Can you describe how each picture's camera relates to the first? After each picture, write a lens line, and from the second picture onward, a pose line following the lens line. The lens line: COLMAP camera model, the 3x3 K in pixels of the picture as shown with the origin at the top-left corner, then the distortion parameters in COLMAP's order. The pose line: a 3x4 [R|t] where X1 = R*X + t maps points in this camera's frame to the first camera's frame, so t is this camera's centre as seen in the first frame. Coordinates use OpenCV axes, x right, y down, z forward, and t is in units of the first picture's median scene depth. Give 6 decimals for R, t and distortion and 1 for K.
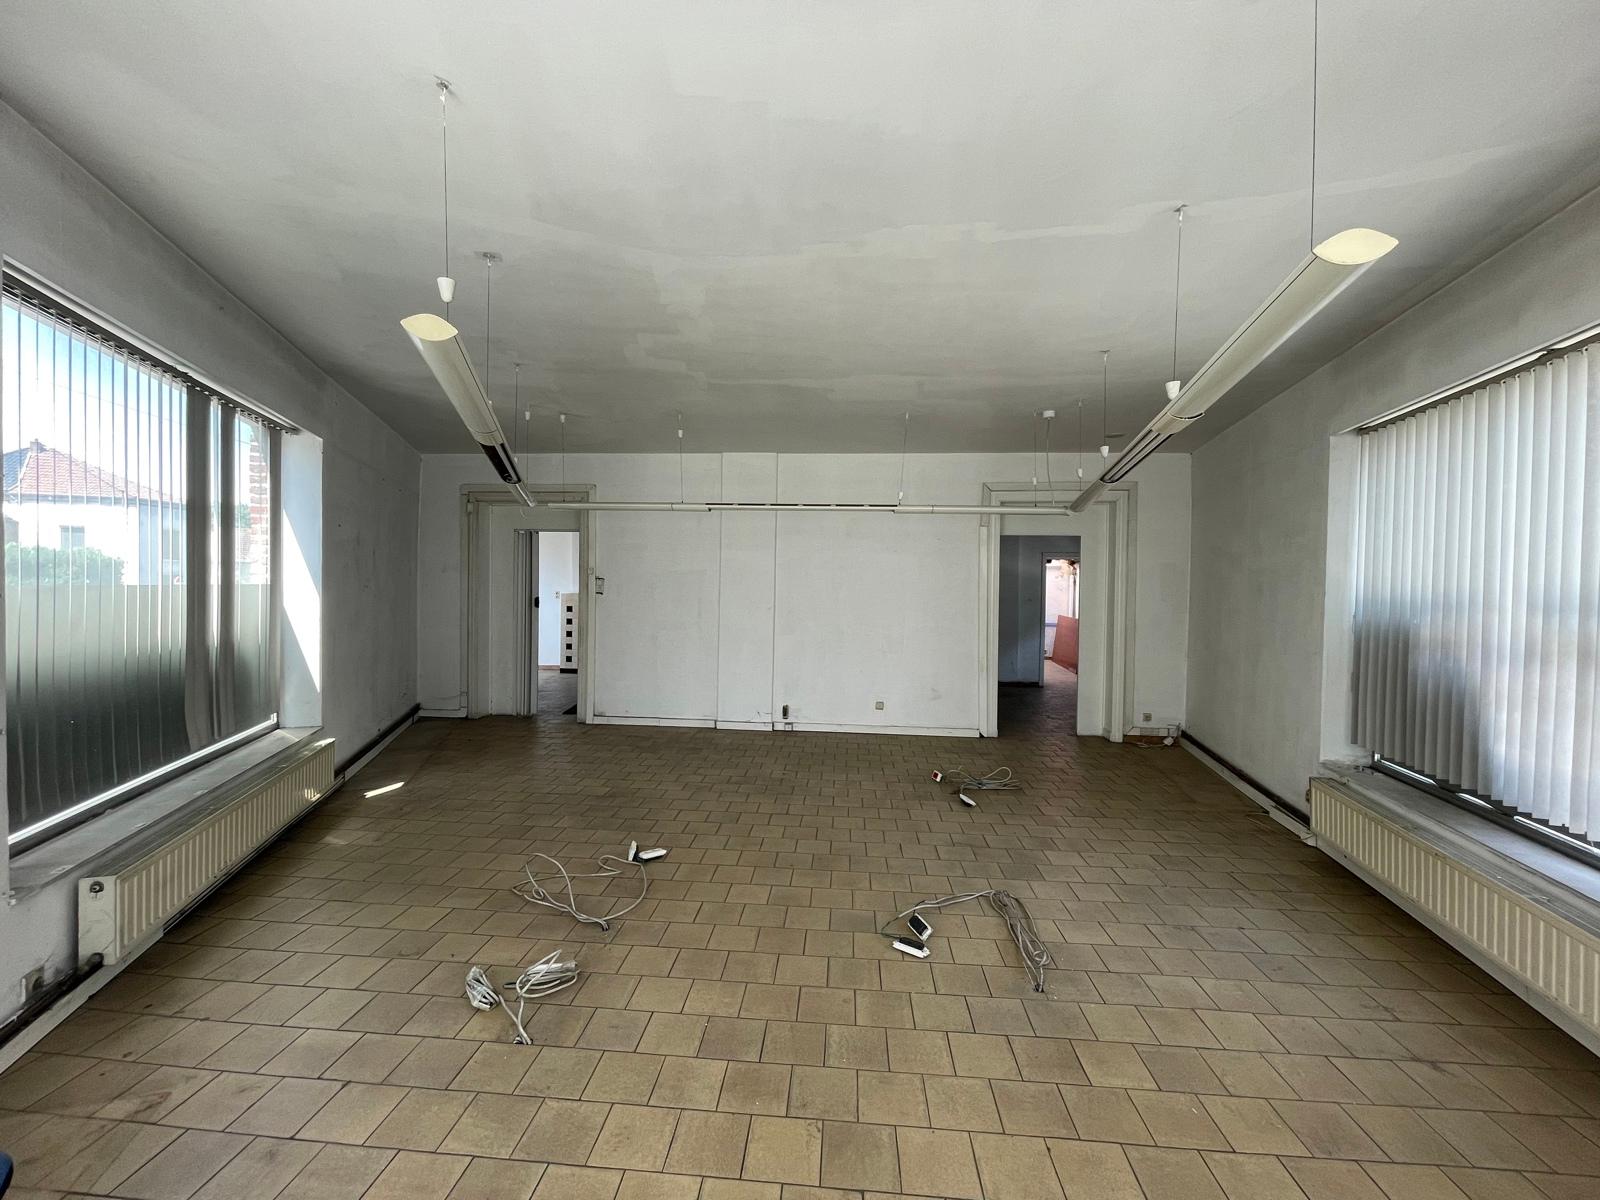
lens RADIAL K [[648.1, 0, 800.2], [0, 648.1, 603.4], [0, 0, 1]] dist [-0.002362, 0.000067]
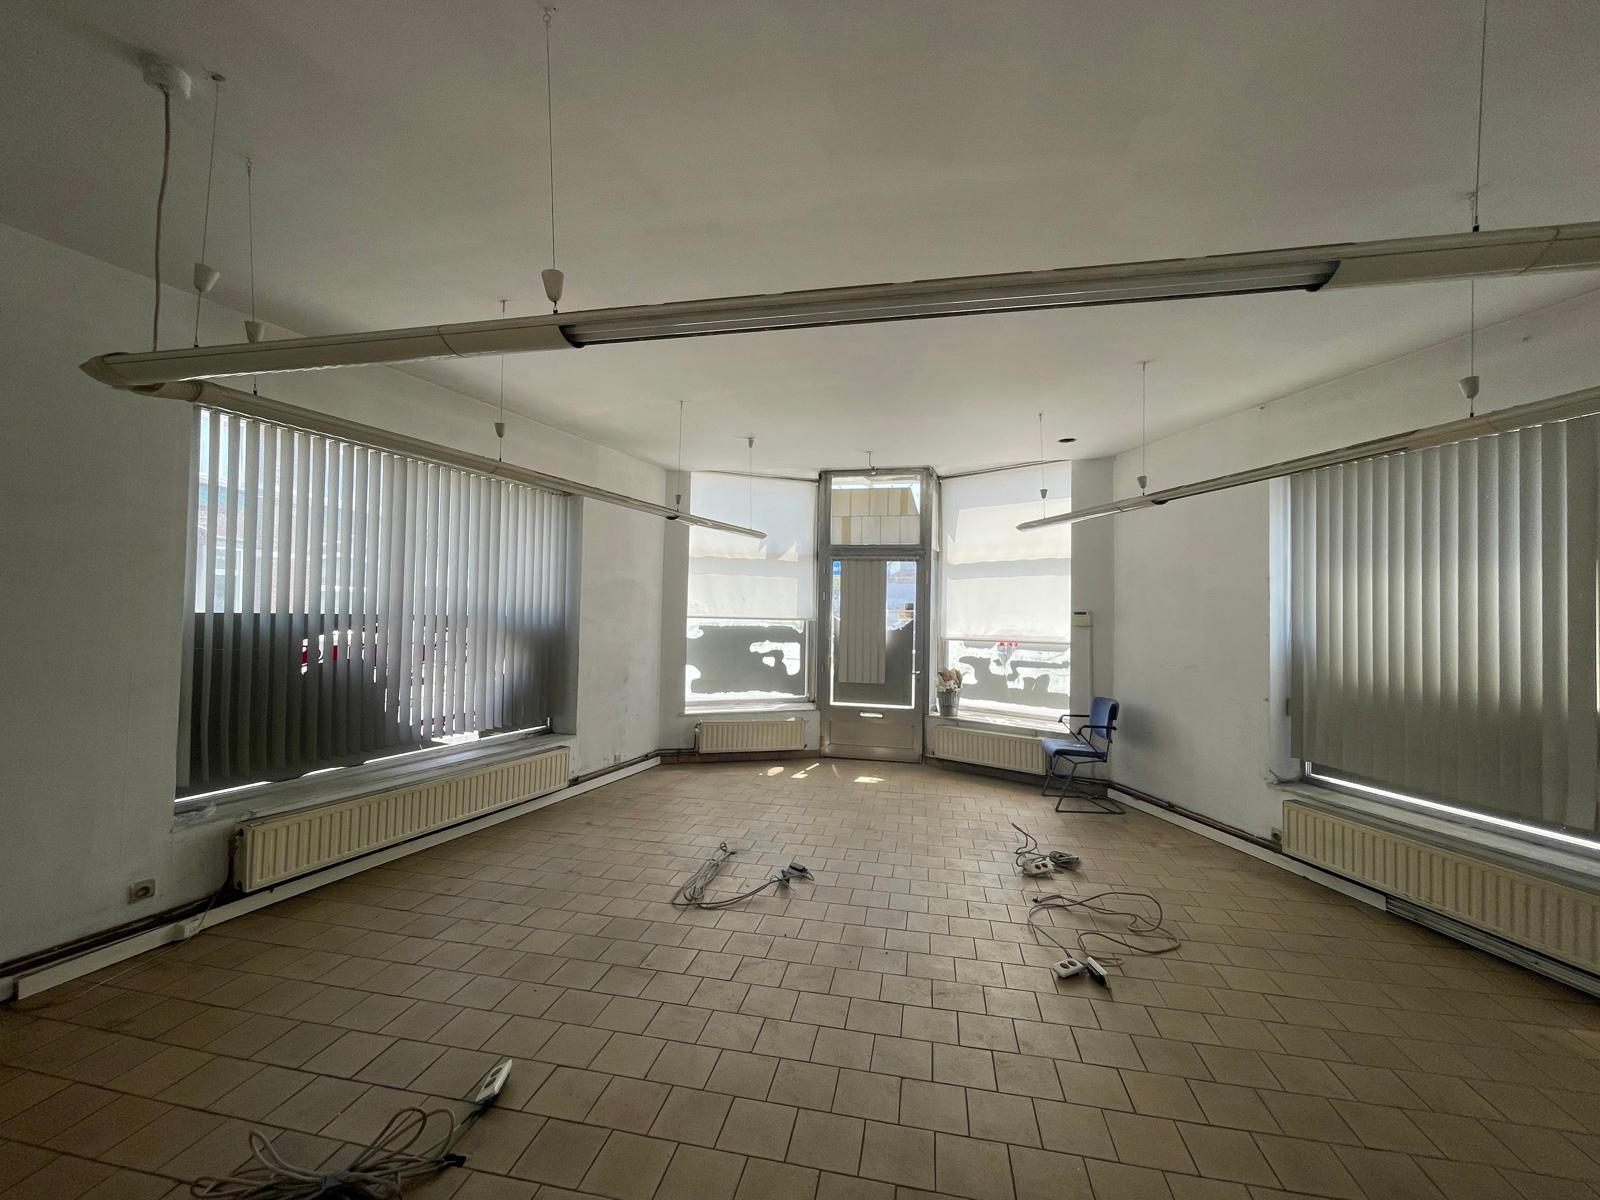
lens RADIAL K [[648.1, 0, 800.2], [0, 648.1, 603.4], [0, 0, 1]] dist [-0.002362, 0.000067]
pose [[-0.991989, -0.032780, 0.121996, 0.007350], [-0.032046, 0.999455, 0.007976, -0.036722], [-0.122191, 0.004003, -0.992499, 1.492233]]
